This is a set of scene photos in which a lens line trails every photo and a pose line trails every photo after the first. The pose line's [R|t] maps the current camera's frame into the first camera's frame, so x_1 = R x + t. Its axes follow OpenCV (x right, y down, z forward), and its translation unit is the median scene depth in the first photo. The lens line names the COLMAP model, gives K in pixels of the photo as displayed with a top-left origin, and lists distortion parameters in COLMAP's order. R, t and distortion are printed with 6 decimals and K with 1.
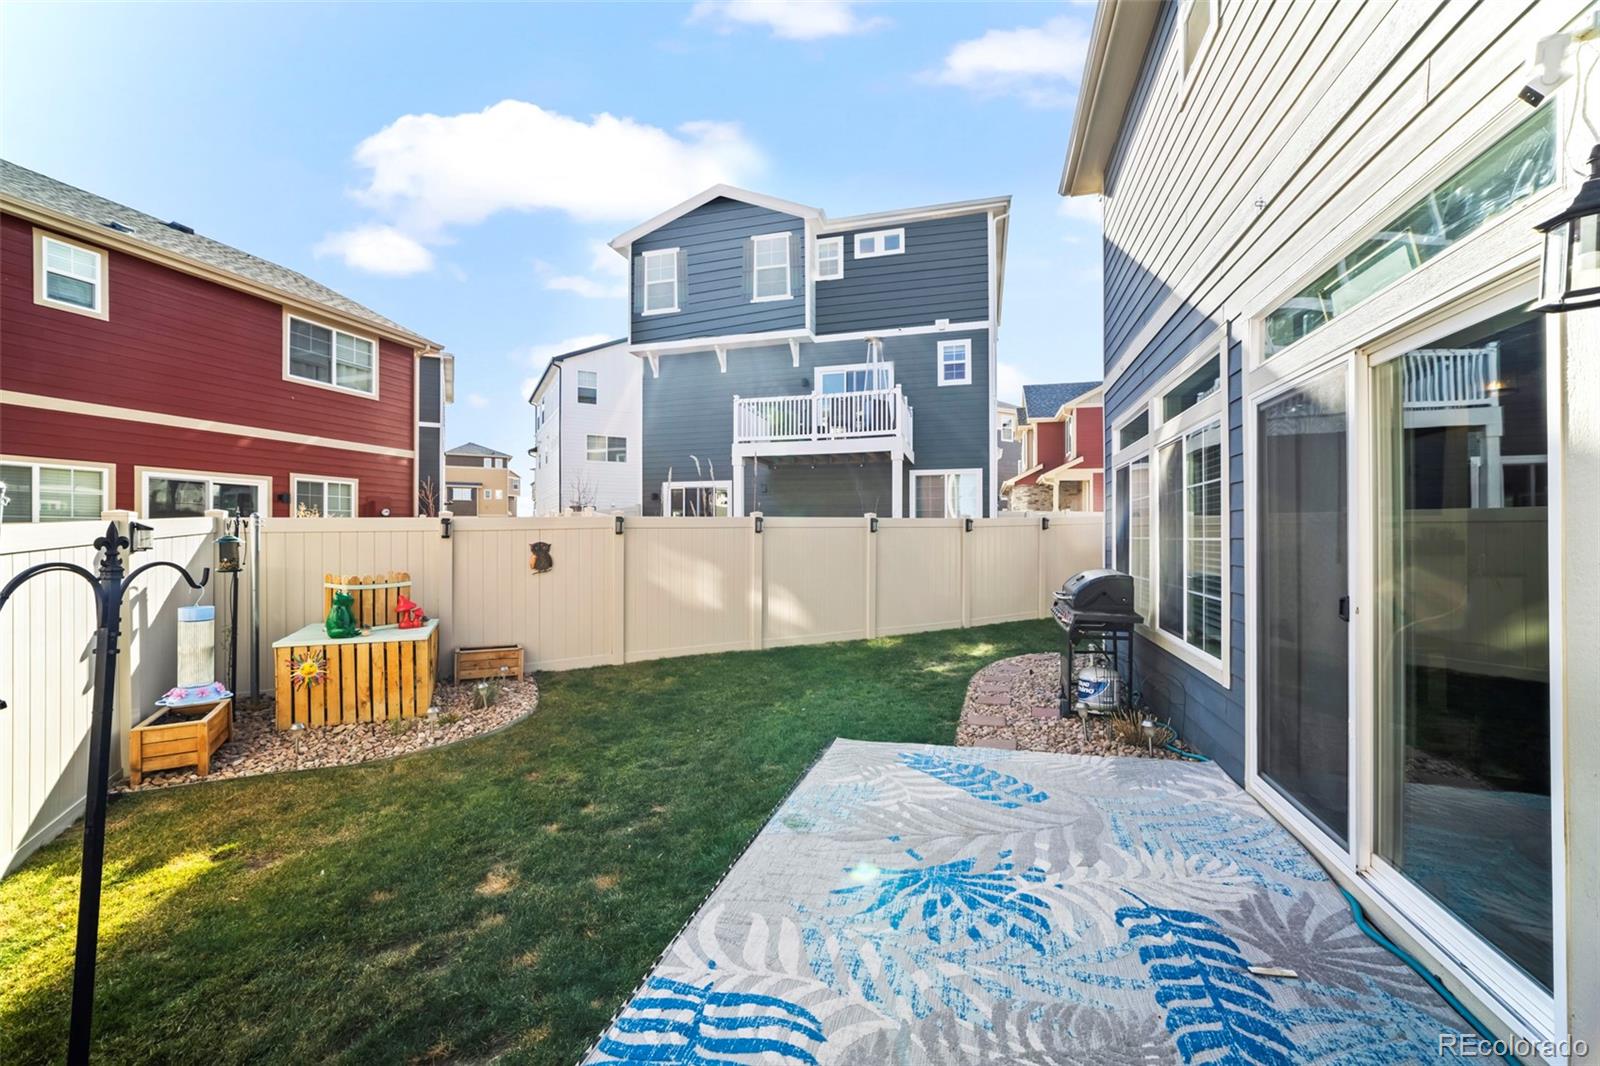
lens RADIAL K [[613.7, 0, 797.0], [0, 613.7, 532.3], [0, 0, 1]] dist [-0.017020, 0.005647]
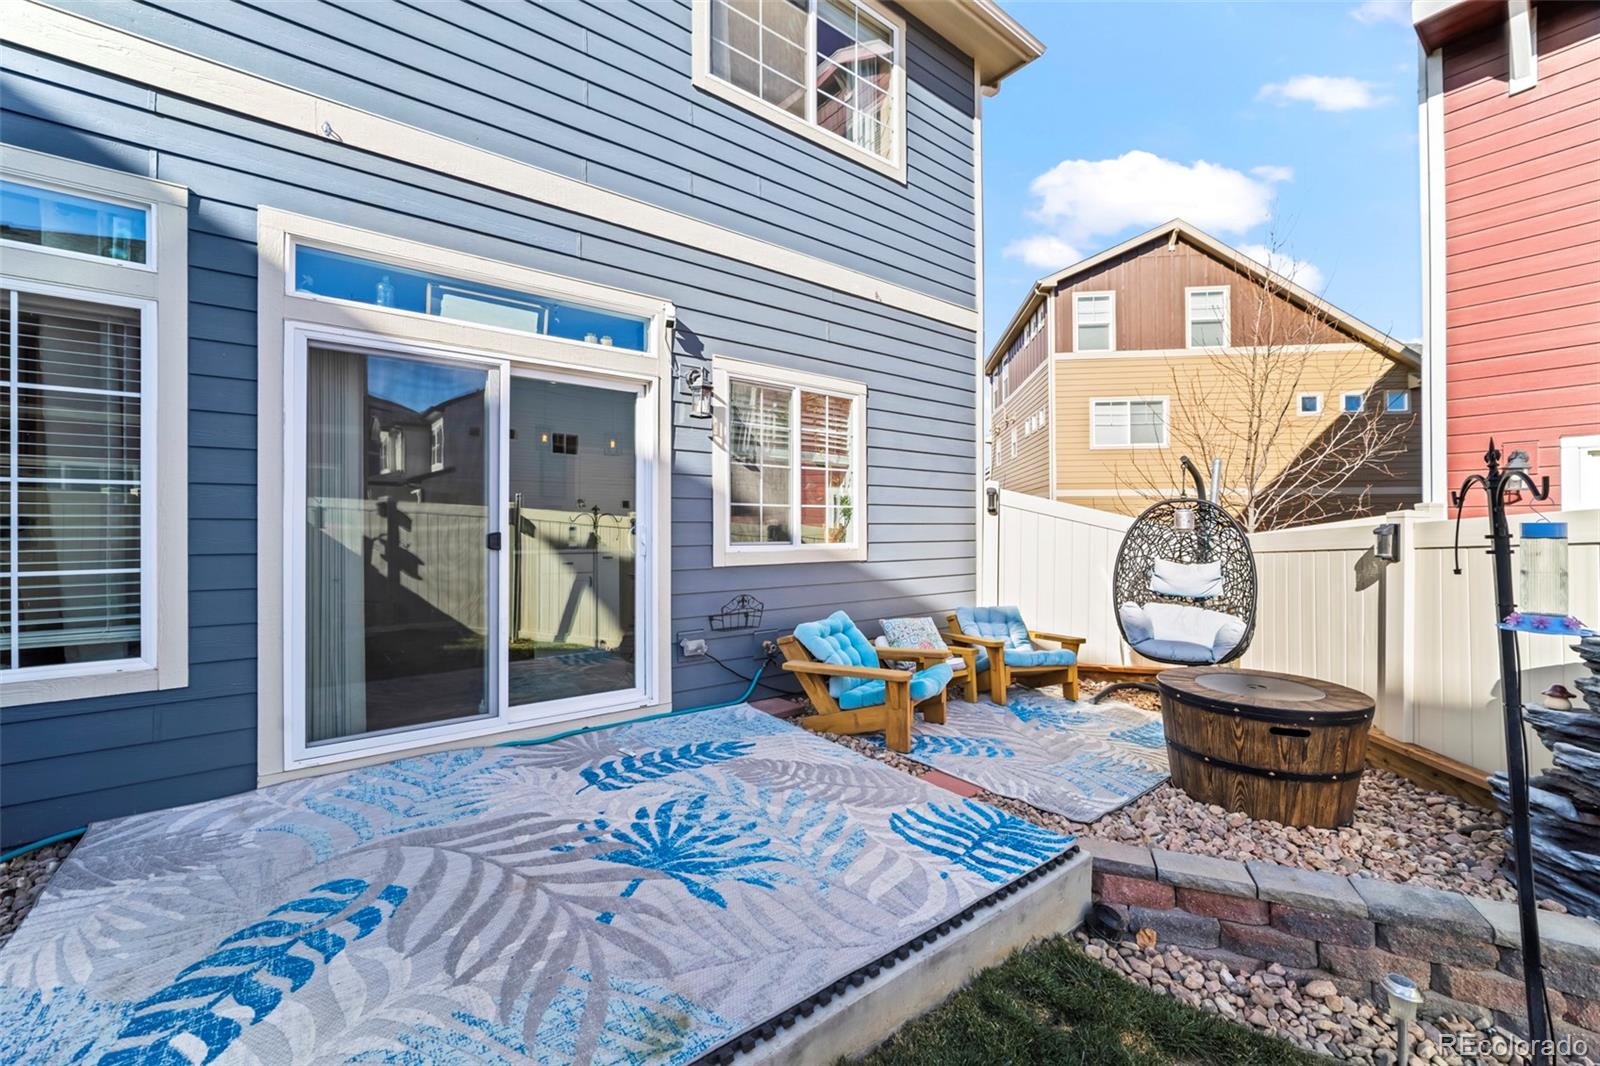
lens RADIAL K [[613.7, 0, 794.7], [0, 613.7, 528.3], [0, 0, 1]] dist [-0.017020, 0.005647]
pose [[-0.799149, 0.003104, 0.601124, -0.509975], [-0.001868, 0.999969, -0.007647, 0.108320], [-0.601129, -0.007234, -0.799119, 1.795317]]
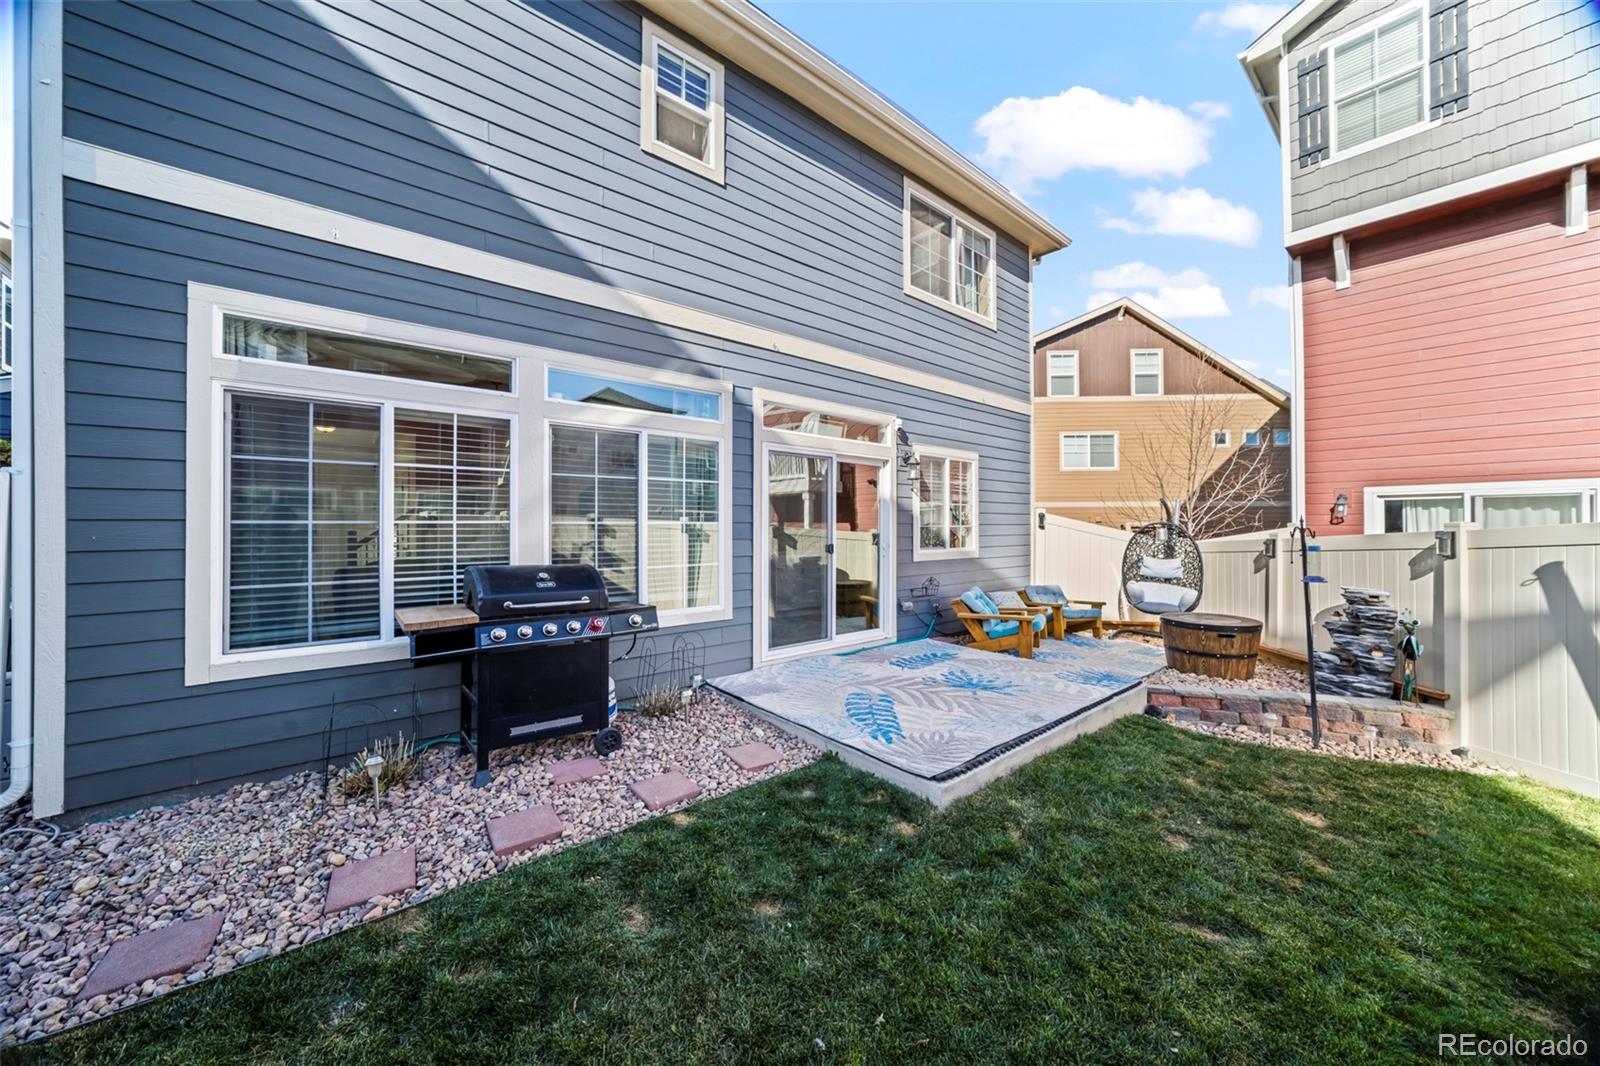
lens RADIAL K [[547.5, 0, 802.7], [0, 547.5, 527.1], [0, 0, 1]] dist [-0.012721, 0.000425]
pose [[-0.830054, 0.002789, 0.557676, -0.358637], [-0.001730, 0.999970, -0.007577, 0.048674], [-0.557681, -0.007254, -0.830024, 3.231191]]
